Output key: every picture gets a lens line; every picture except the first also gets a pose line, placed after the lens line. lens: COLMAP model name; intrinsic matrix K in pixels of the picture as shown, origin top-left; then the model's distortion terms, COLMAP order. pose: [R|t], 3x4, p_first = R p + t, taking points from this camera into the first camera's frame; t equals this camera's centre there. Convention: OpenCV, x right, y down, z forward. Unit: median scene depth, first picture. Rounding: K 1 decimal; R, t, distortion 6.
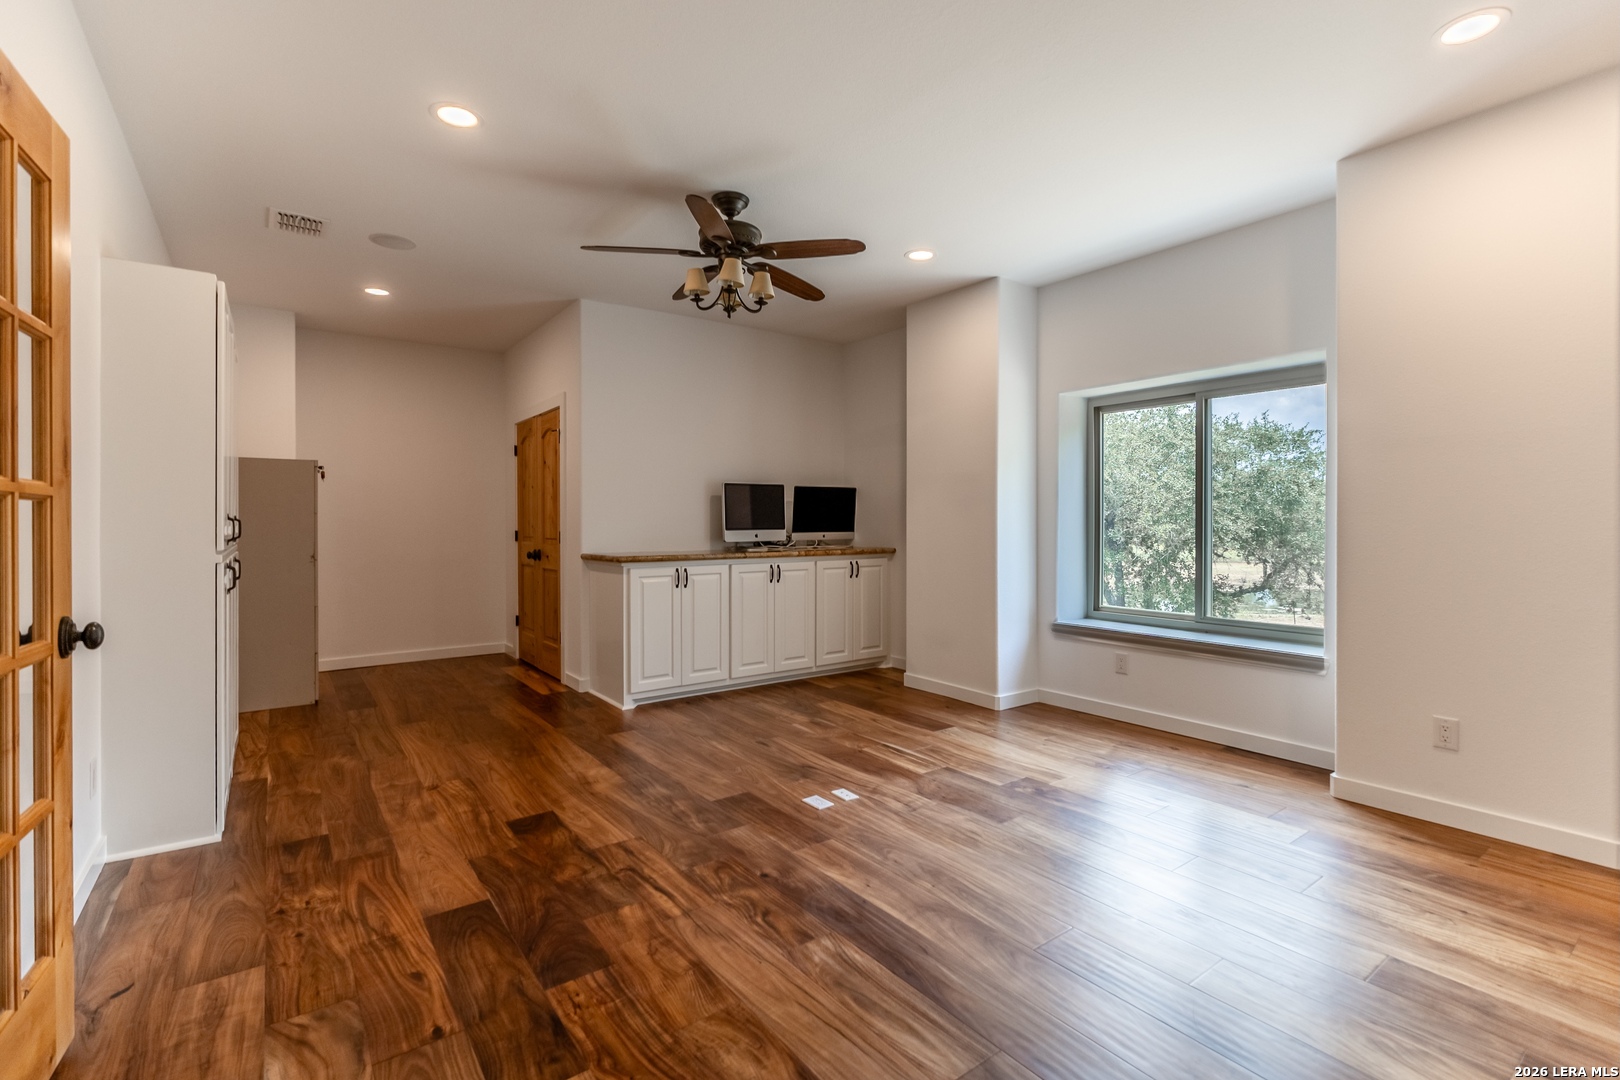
lens RADIAL K [[739.8, 0, 819.9], [0, 739.8, 530.1], [0, 0, 1]] dist [0.003625, 0.000565]
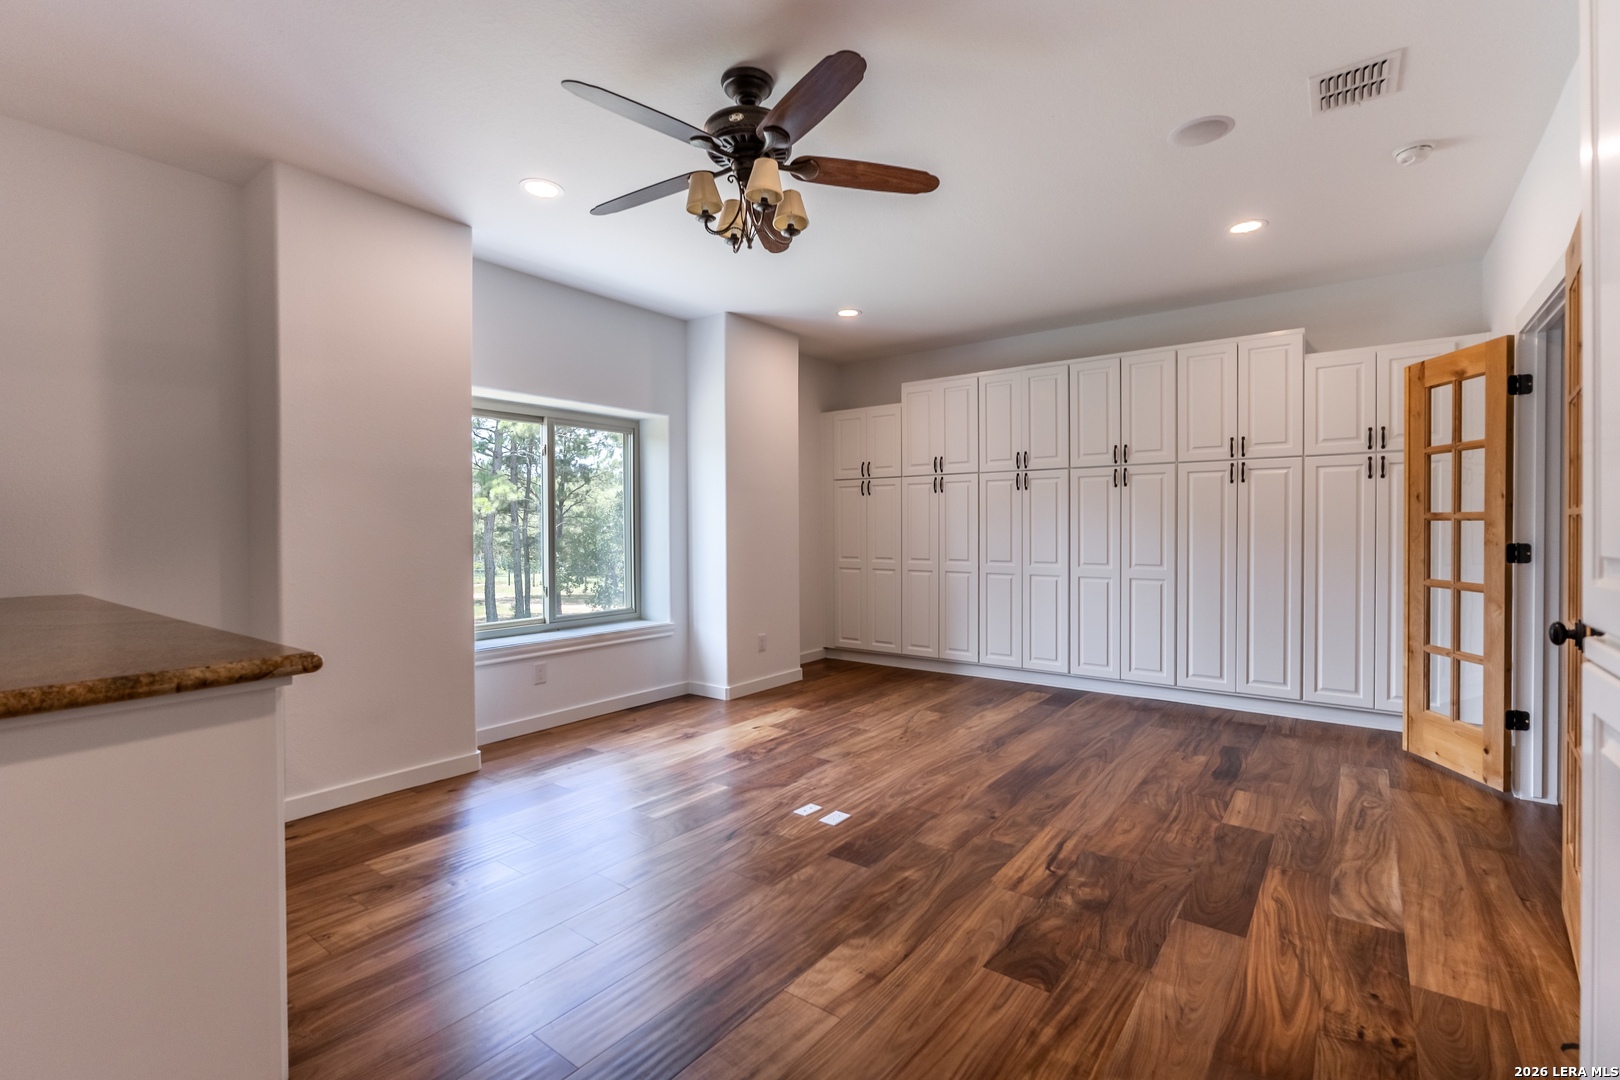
lens RADIAL K [[739.8, 0, 818.6], [0, 739.8, 530.7], [0, 0, 1]] dist [0.003625, 0.000565]
pose [[-0.288494, -0.004027, 0.957473, -0.822846], [0.021339, 0.999716, 0.010634, -0.021964], [-0.957244, 0.023499, -0.288326, 1.138801]]
